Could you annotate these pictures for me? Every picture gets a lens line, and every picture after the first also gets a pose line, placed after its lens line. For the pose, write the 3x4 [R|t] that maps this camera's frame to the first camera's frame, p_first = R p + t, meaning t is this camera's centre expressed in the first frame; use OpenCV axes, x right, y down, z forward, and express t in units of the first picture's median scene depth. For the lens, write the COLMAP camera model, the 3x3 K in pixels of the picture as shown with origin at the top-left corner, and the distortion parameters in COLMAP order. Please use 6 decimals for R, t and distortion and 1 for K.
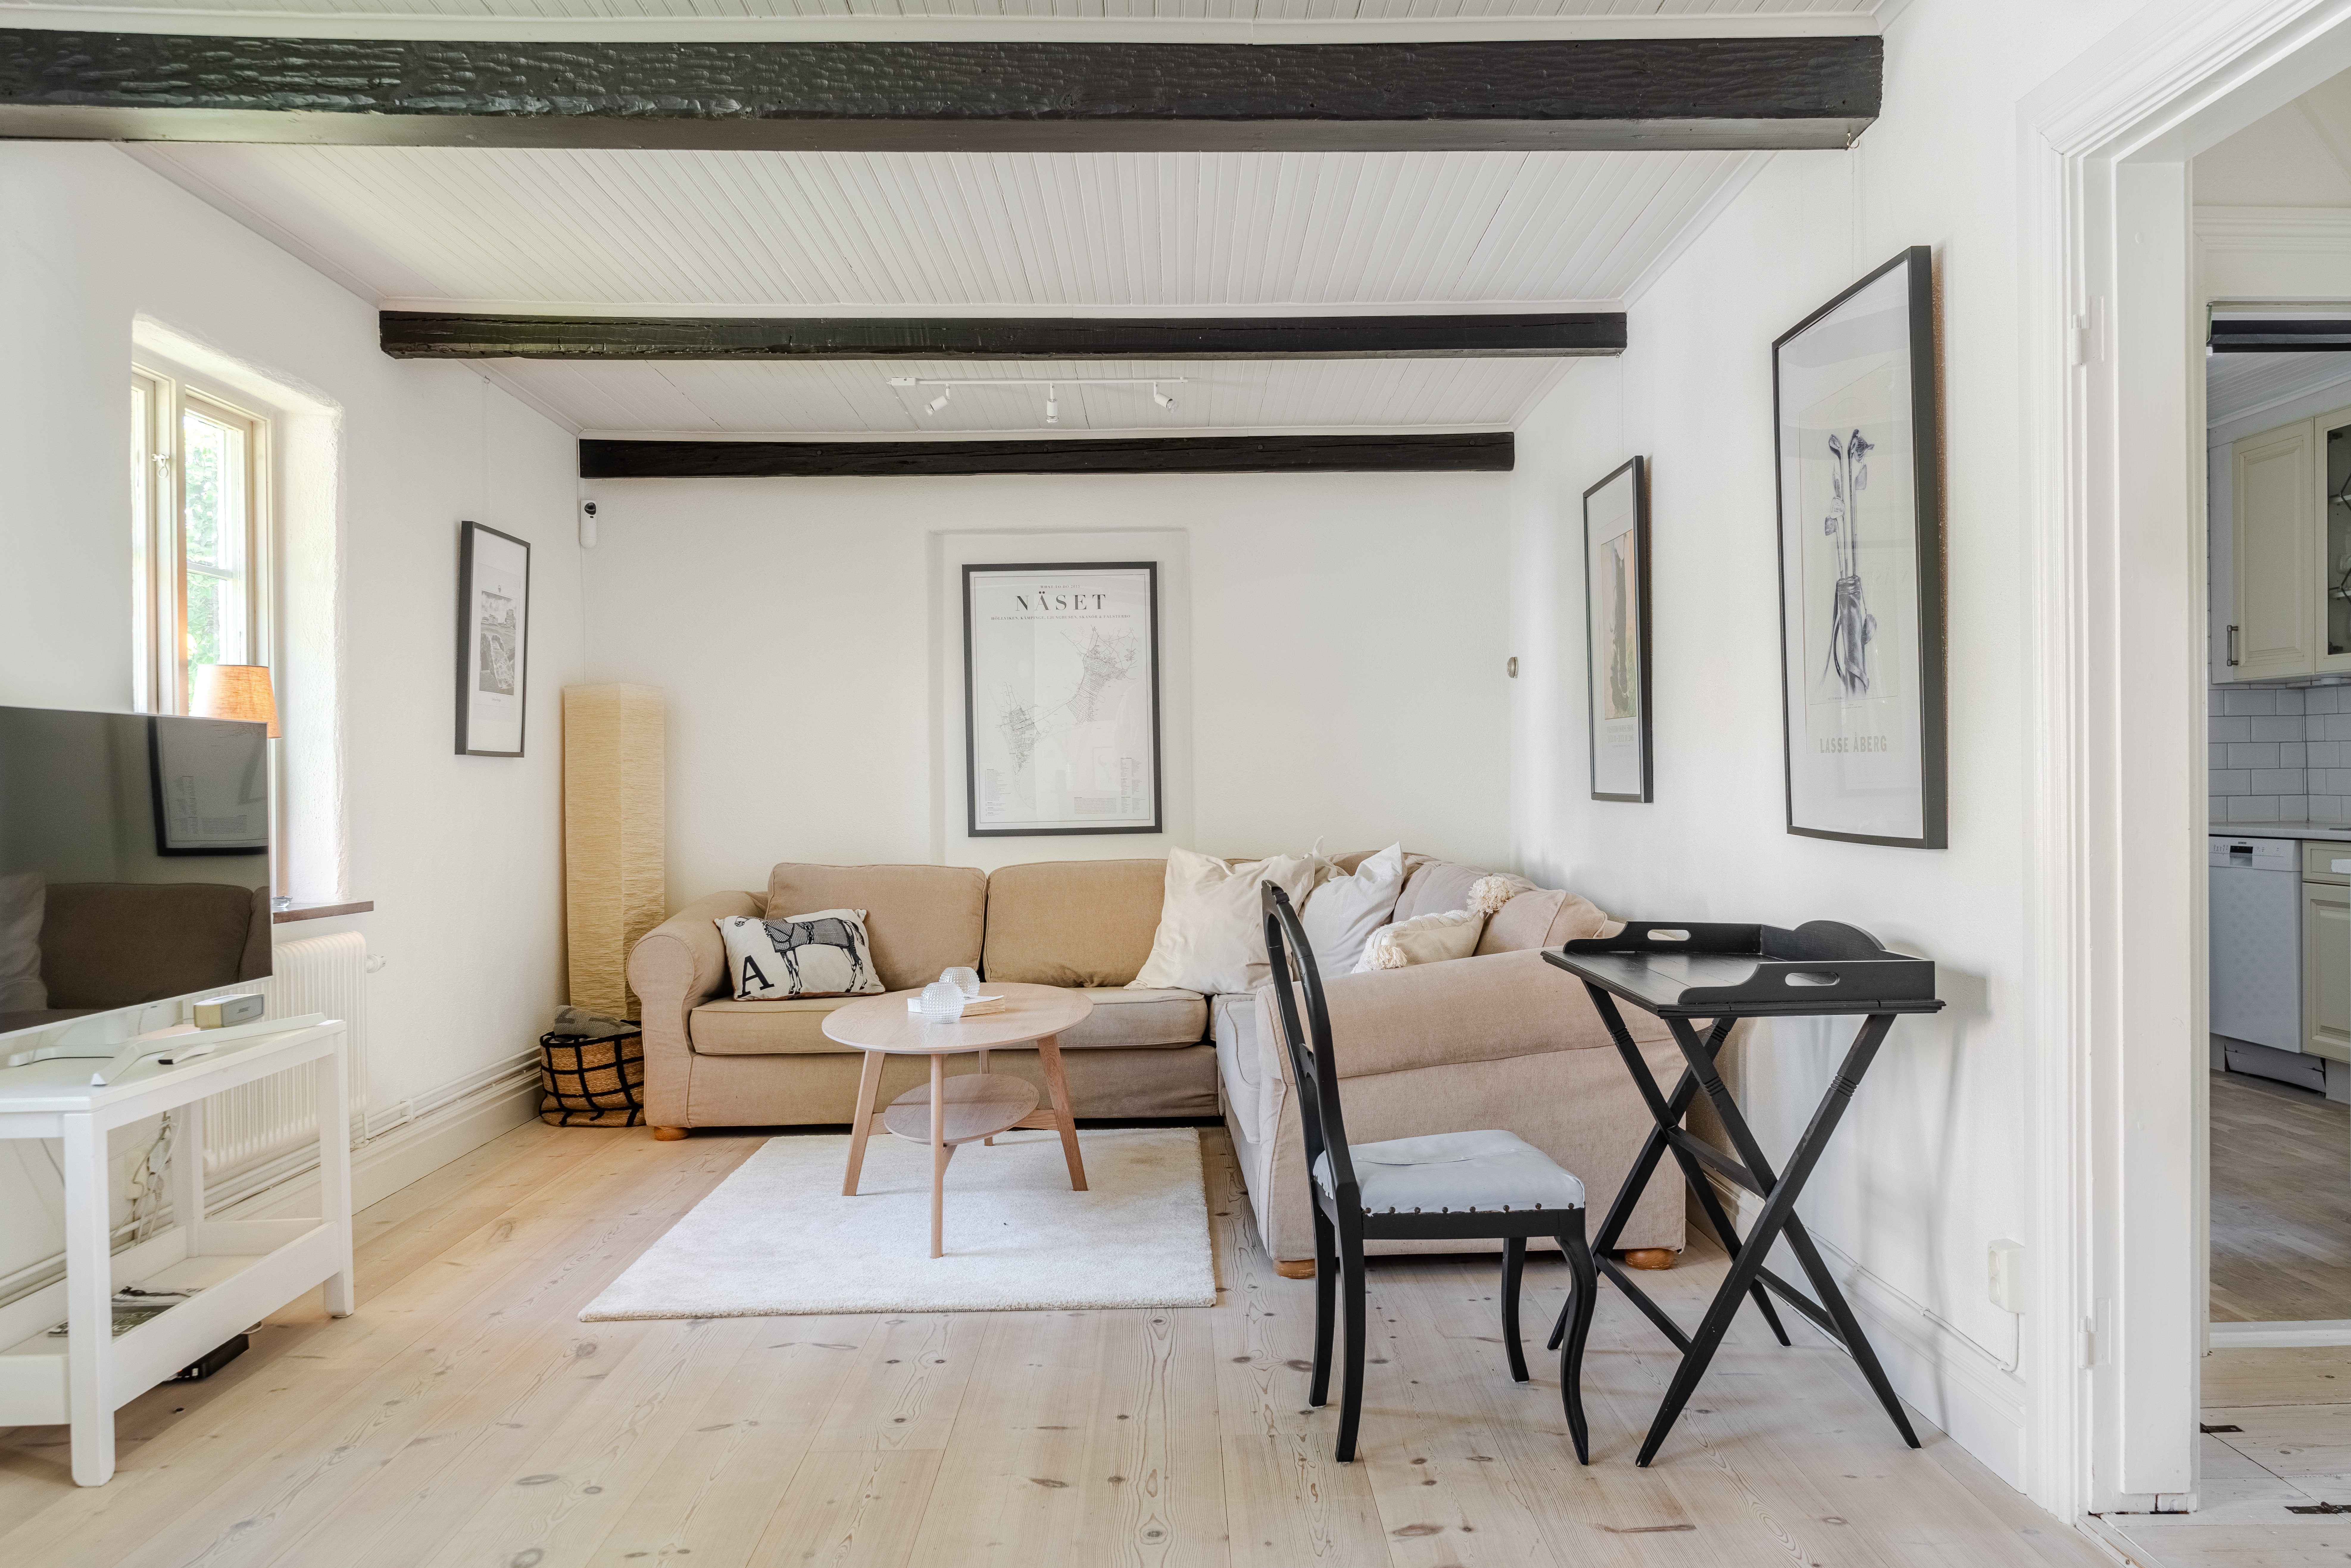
lens RADIAL K [[1892.2, 0, 1191.5], [0, 1892.2, 787.7], [0, 0, 1]] dist [0.003714, -0.015446]
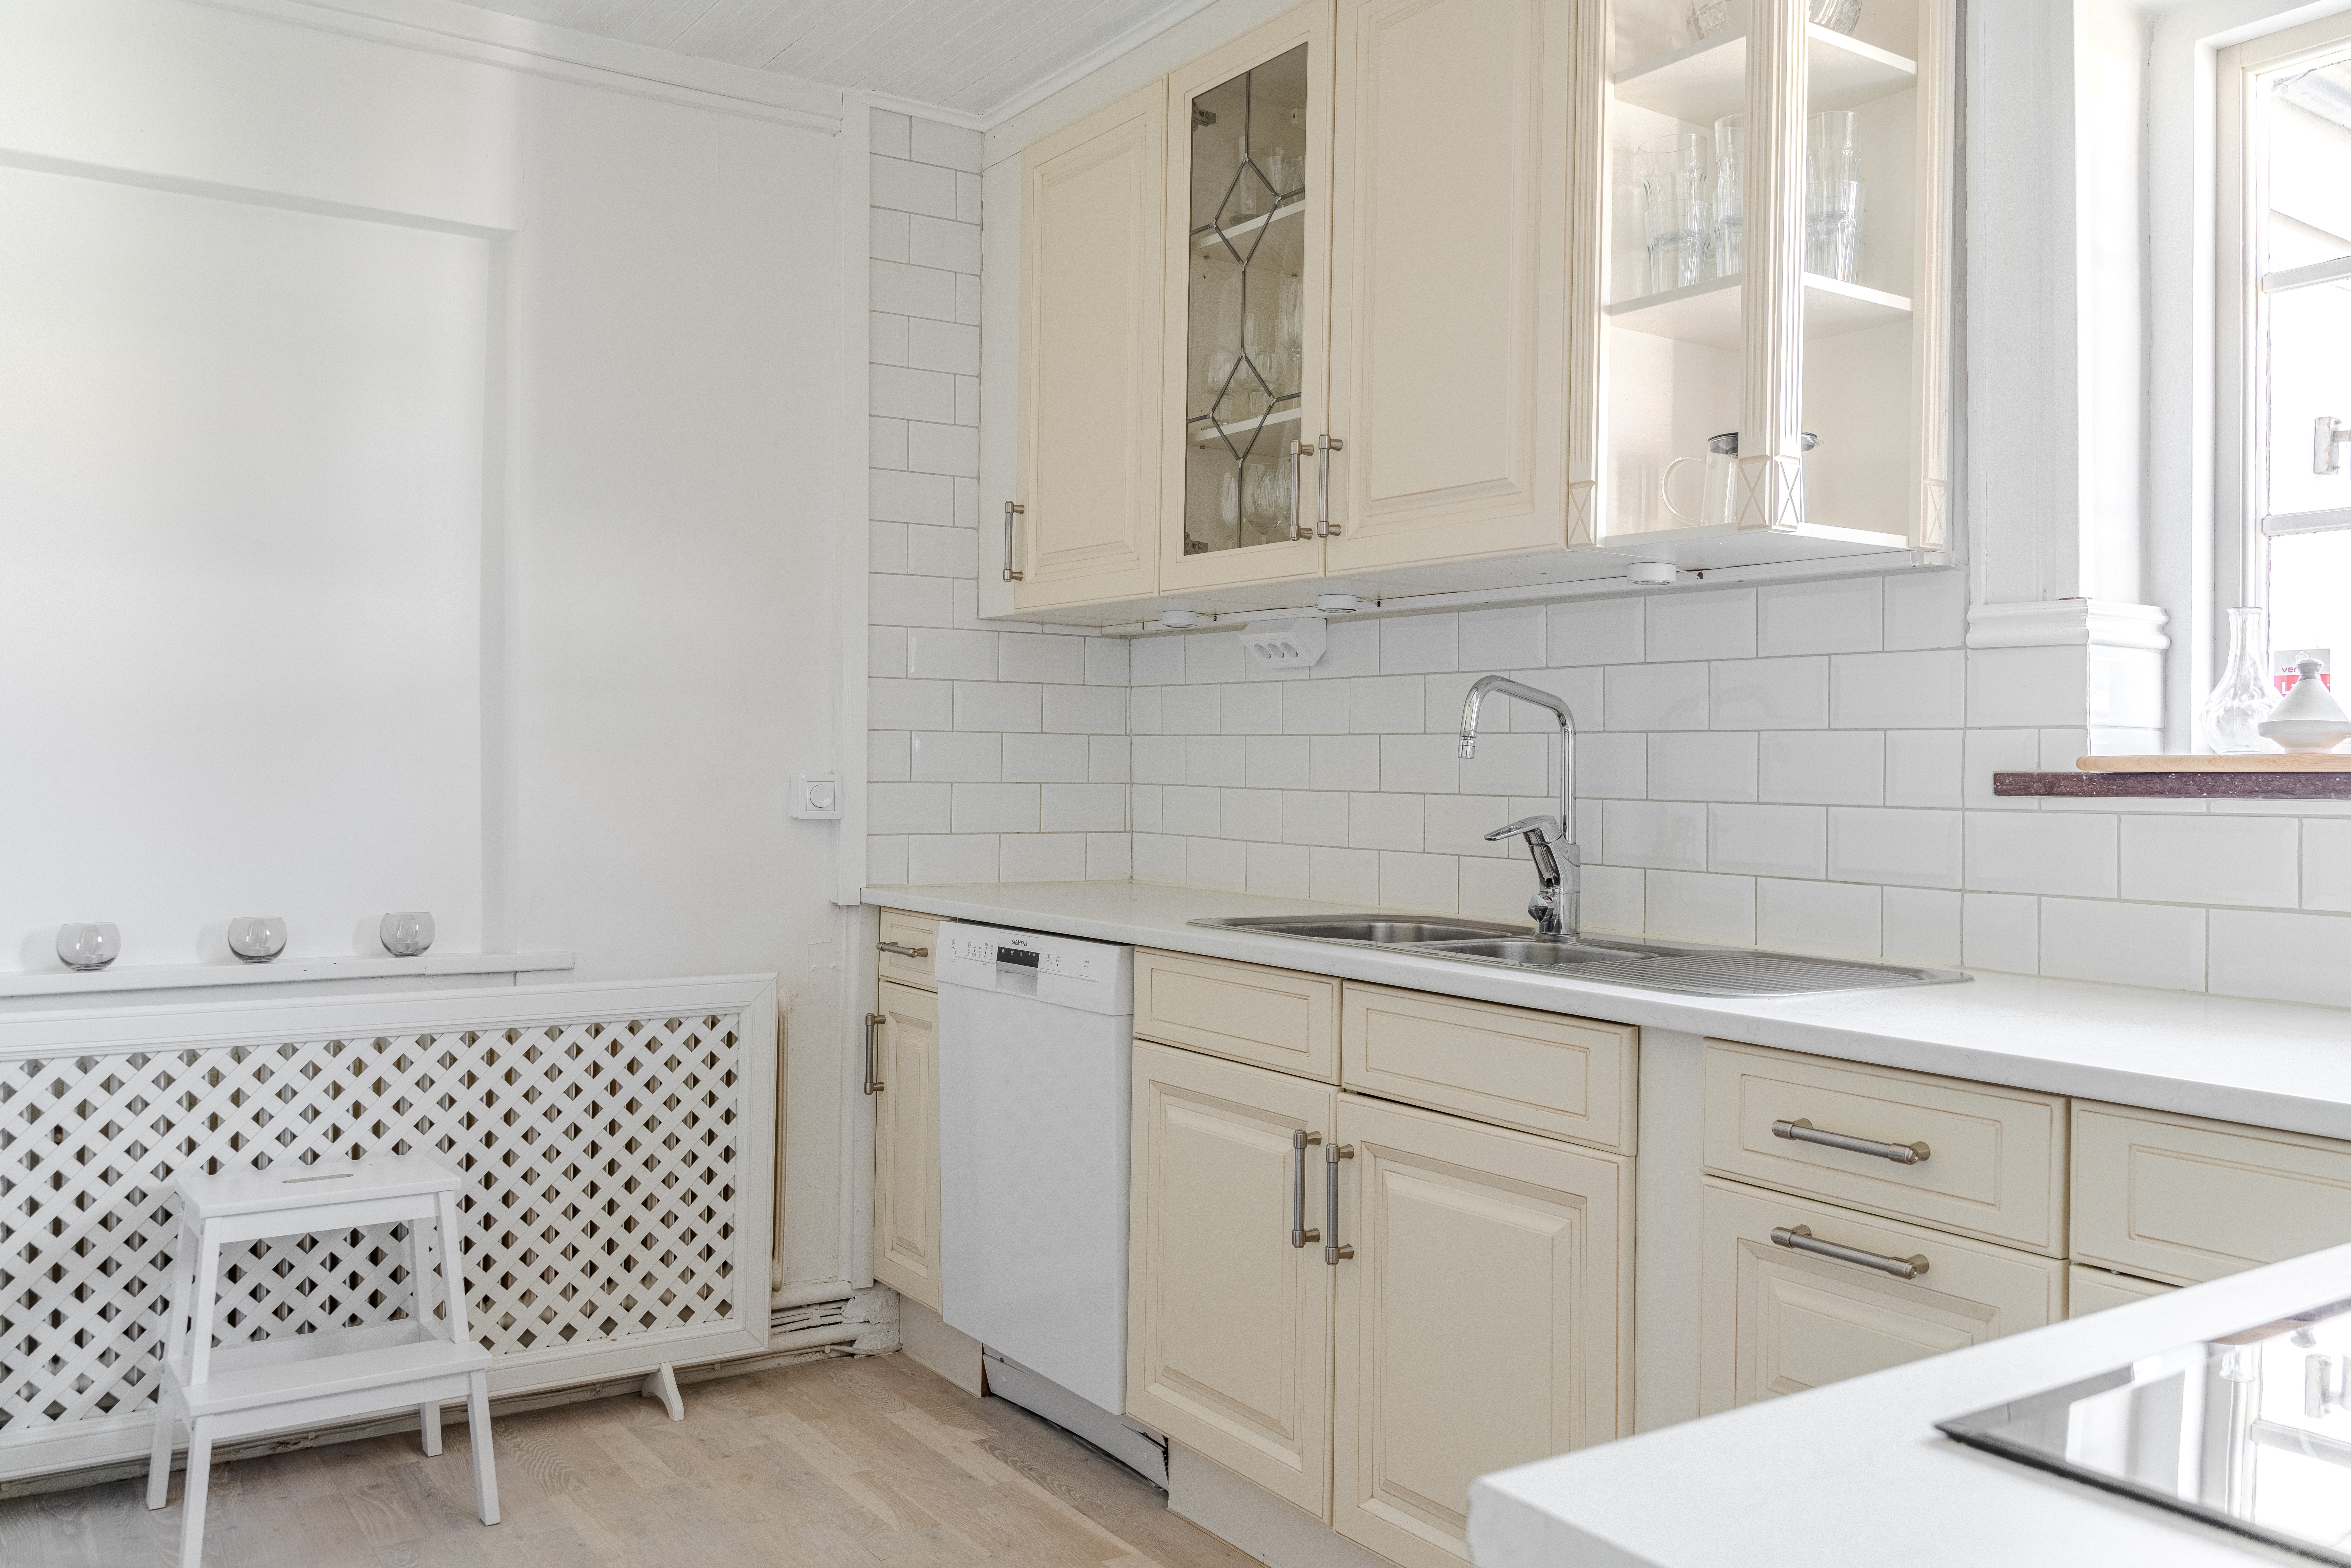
lens RADIAL K [[1892.1, 0, 1178.3], [0, 1892.1, 775.6], [0, 0, 1]] dist [0.003714, -0.015446]
pose [[0.836373, 0.020149, 0.547790, 0.329809], [-0.020245, 0.999778, -0.005863, -0.010632], [-0.547786, -0.006187, 0.836595, 0.585099]]
